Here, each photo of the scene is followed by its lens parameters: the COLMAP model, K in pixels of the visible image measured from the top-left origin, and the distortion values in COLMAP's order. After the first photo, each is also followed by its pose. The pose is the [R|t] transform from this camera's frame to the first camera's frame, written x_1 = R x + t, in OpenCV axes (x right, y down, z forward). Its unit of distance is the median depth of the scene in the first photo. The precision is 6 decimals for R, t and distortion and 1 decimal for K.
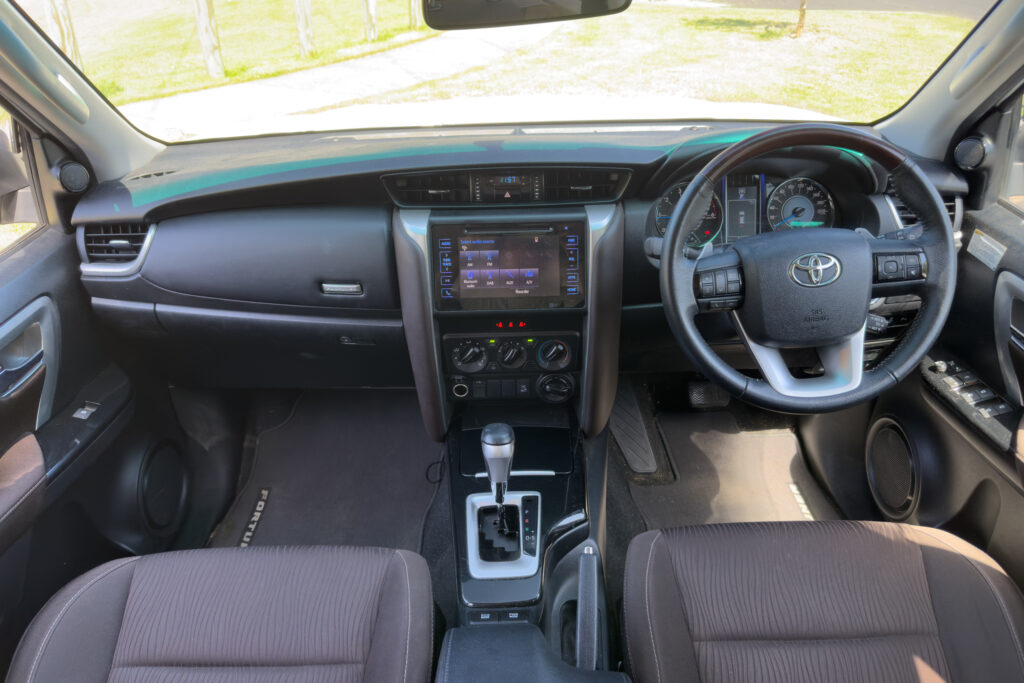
lens RADIAL K [[729.5, 0, 510.1], [0, 729.5, 352.1], [0, 0, 1]] dist [0.082587, -0.067301]
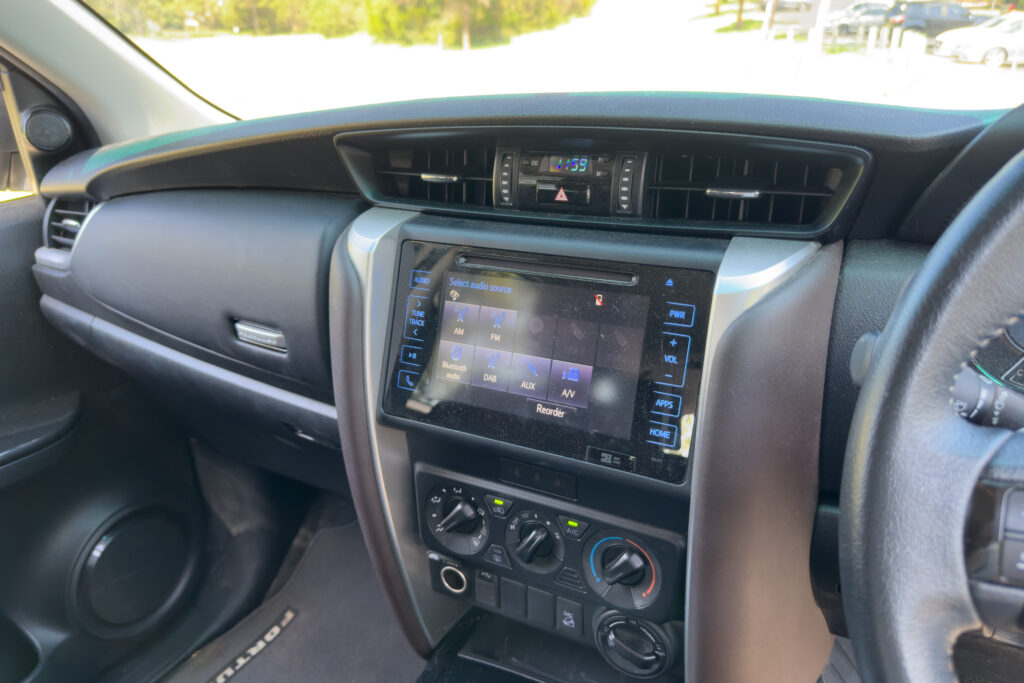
lens RADIAL K [[727.9, 0, 512.0], [0, 727.9, 341.5], [0, 0, 1]] dist [0.038152, -0.067971]
pose [[0.863303, 0.169849, -0.475247, 0.196521], [-0.232537, 0.969623, -0.075876, -0.085186], [0.447923, 0.176016, 0.876575, 0.601212]]
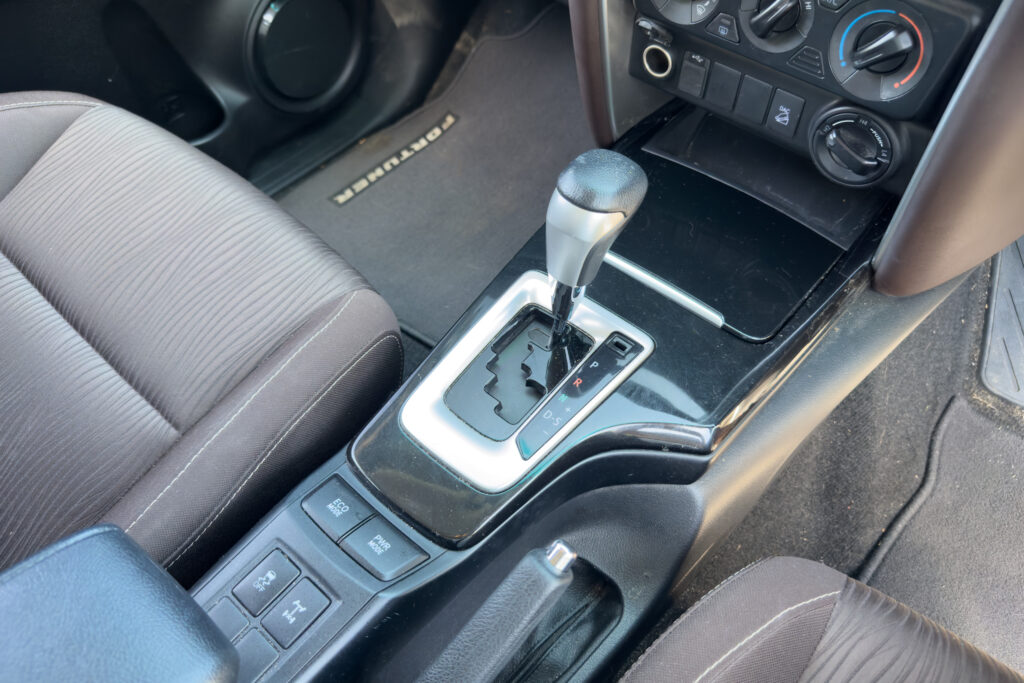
lens RADIAL K [[727.9, 0, 512.0], [0, 727.9, 341.5], [0, 0, 1]] dist [0.038152, -0.067971]
pose [[0.736653, 0.541343, -0.405328, 0.159310], [-0.330114, 0.810943, 0.483111, 0.003908], [0.590227, -0.222080, 0.776088, 0.609125]]
